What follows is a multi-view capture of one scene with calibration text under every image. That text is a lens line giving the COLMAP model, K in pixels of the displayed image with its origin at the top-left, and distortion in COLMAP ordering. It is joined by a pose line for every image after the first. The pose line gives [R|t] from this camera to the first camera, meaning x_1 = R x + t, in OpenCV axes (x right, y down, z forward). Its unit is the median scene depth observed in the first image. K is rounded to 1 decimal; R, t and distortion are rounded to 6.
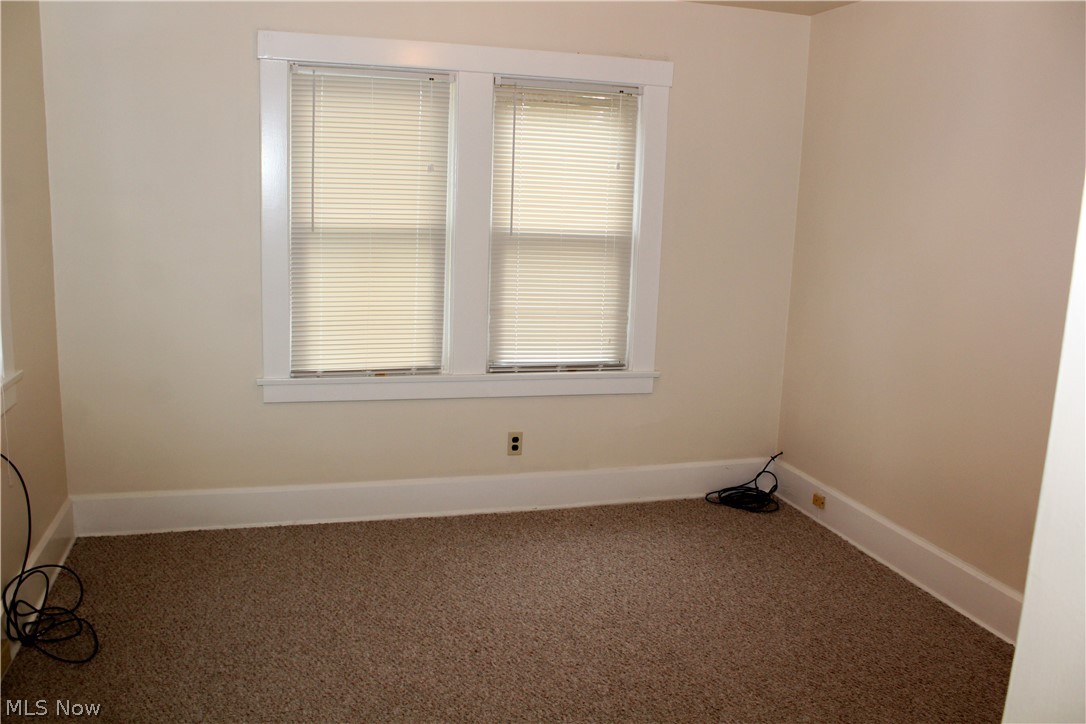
lens RADIAL K [[902.6, 0, 533.8], [0, 902.6, 361.6], [0, 0, 1]] dist [-0.164962, 0.147309]
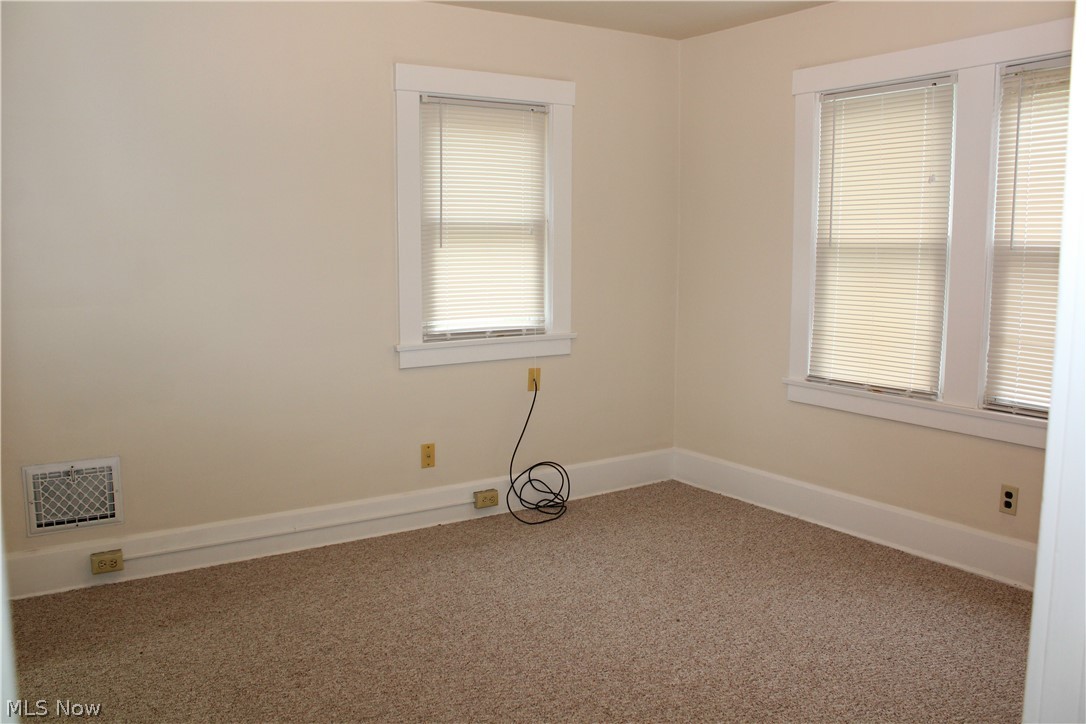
lens RADIAL K [[902.6, 0, 533.8], [0, 902.6, 361.6], [0, 0, 1]] dist [-0.164962, 0.147309]
pose [[0.288715, 0.091573, -0.953026, 0.643800], [-0.161055, 0.985876, 0.045939, -0.001258], [0.943772, 0.140226, 0.299385, 0.348233]]
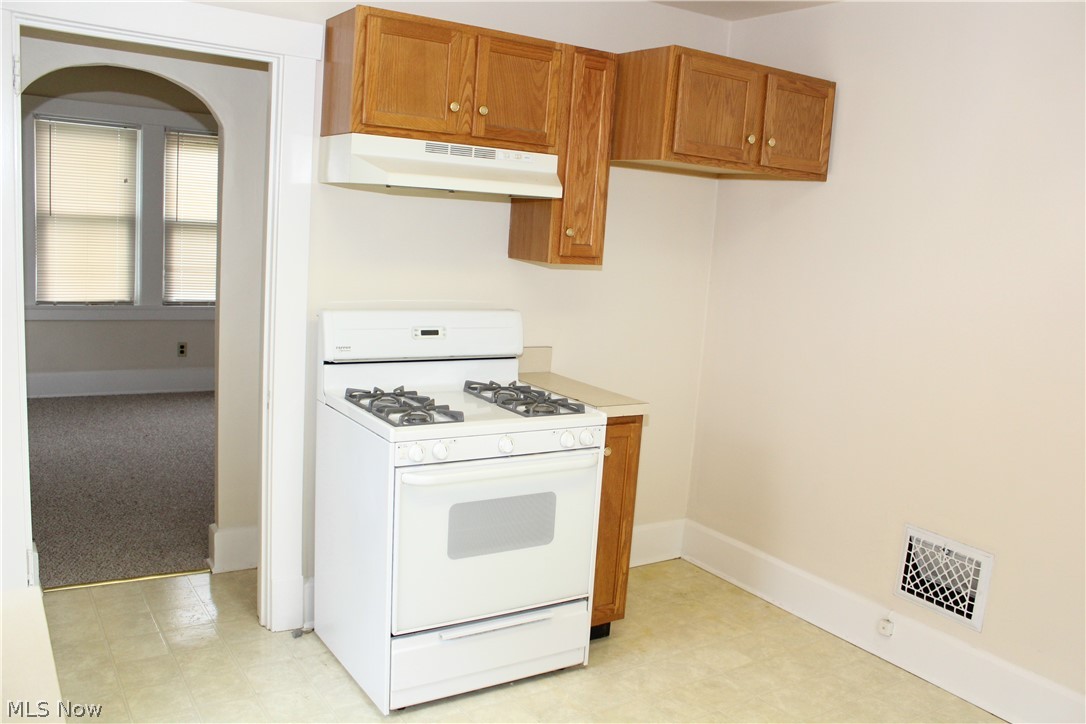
lens RADIAL K [[902.6, 0, 533.8], [0, 902.6, 361.6], [0, 0, 1]] dist [-0.164962, 0.147309]
pose [[0.959065, -0.009824, 0.283014, 0.146853], [0.012676, 0.999886, -0.008248, 0.142866], [-0.282901, 0.011497, 0.959080, -0.762550]]
